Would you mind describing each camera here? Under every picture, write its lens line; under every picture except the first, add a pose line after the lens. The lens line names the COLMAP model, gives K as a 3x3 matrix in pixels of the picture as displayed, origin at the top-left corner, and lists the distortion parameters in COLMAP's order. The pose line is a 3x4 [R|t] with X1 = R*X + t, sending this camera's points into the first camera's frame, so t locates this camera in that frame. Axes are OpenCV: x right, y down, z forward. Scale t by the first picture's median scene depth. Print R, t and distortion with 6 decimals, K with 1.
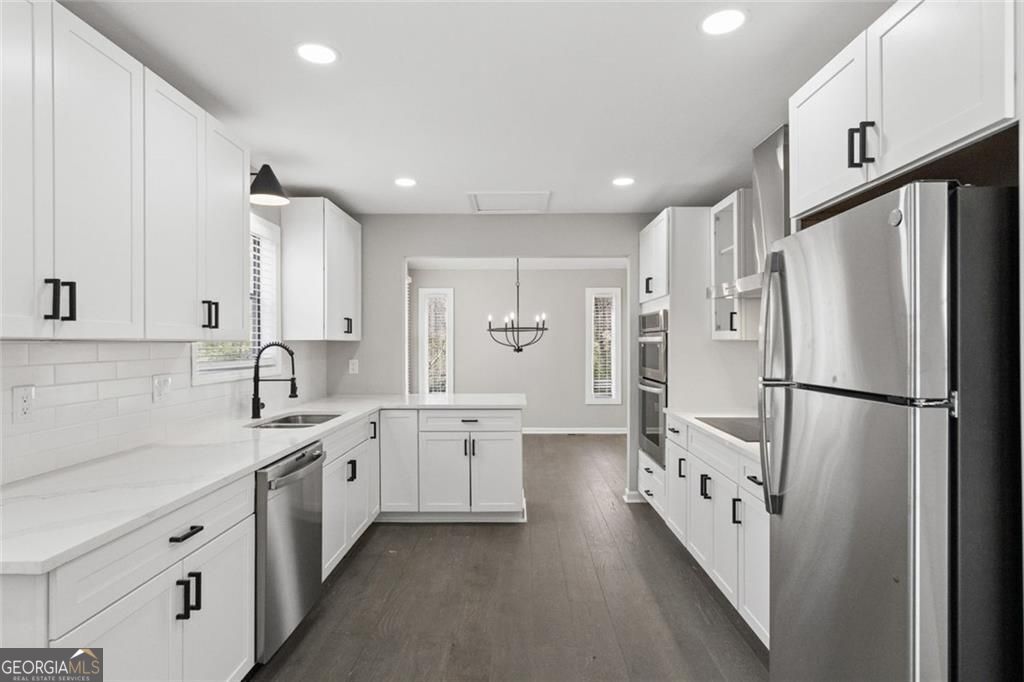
lens RADIAL K [[546.0, 0, 512.0], [0, 546.0, 341.0], [0, 0, 1]] dist [-0.001771, 0.000082]
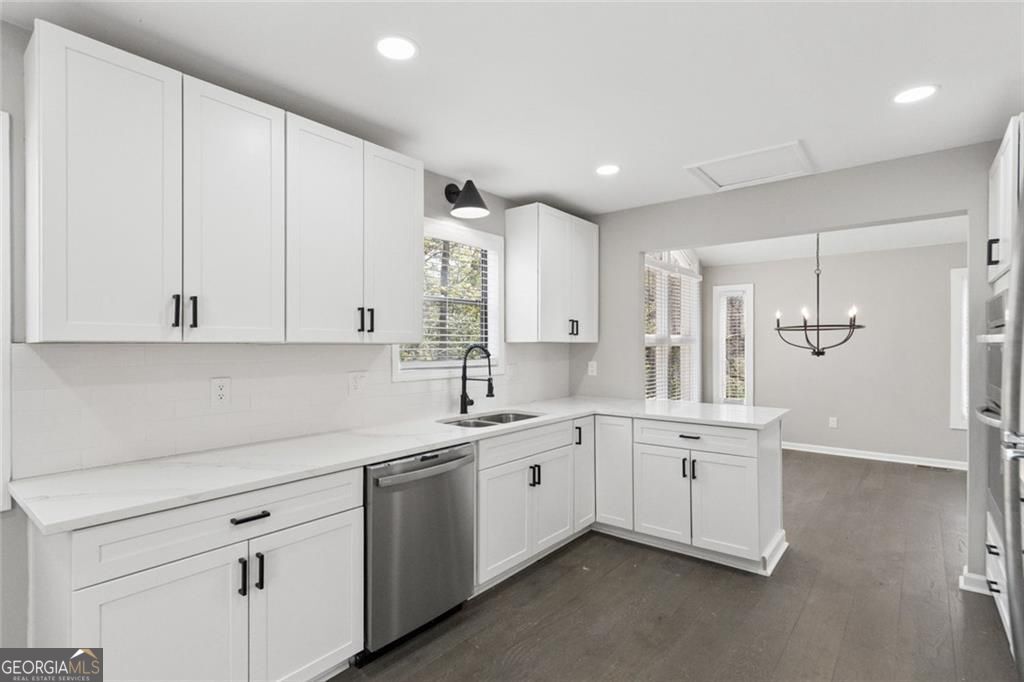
lens RADIAL K [[497.2, 0, 507.5], [0, 497.2, 344.7], [0, 0, 1]] dist [0.000113, 0.000020]
pose [[0.778995, -0.000827, -0.627030, 0.192341], [0.003175, 0.999992, 0.002625, 0.000555], [0.627023, -0.004036, 0.778991, 0.234095]]
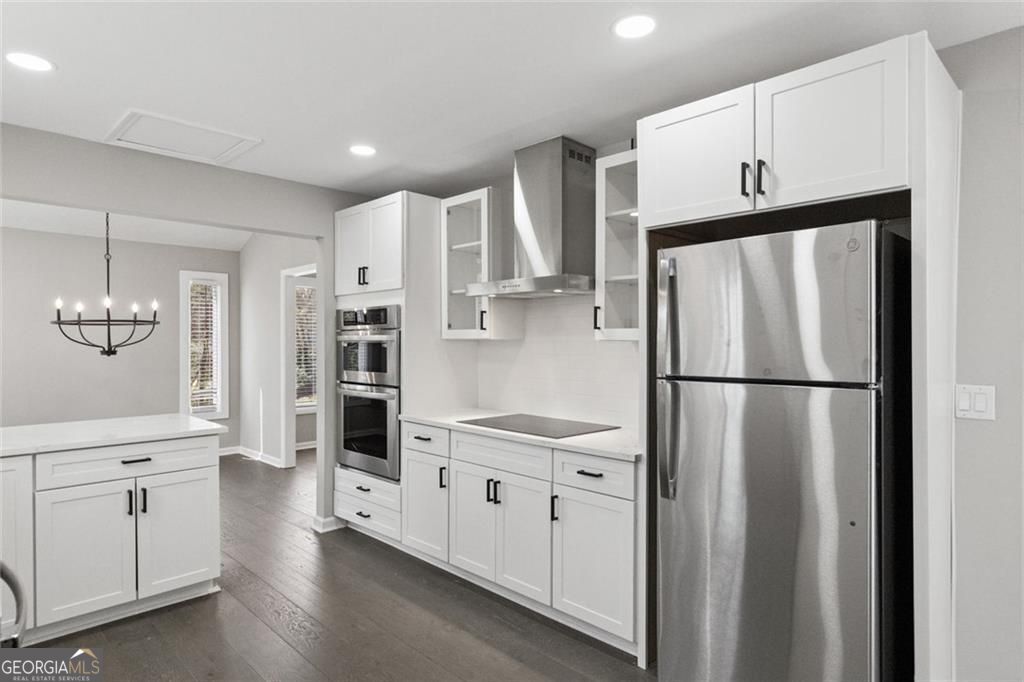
lens RADIAL K [[590.1, 0, 512.6], [0, 590.1, 344.9], [0, 0, 1]] dist [0.005708, 0.000309]
pose [[0.700379, -0.002371, 0.713767, -0.277493], [-0.002808, 0.999978, 0.006077, 0.001834], [-0.713766, -0.006260, 0.700357, 0.190406]]
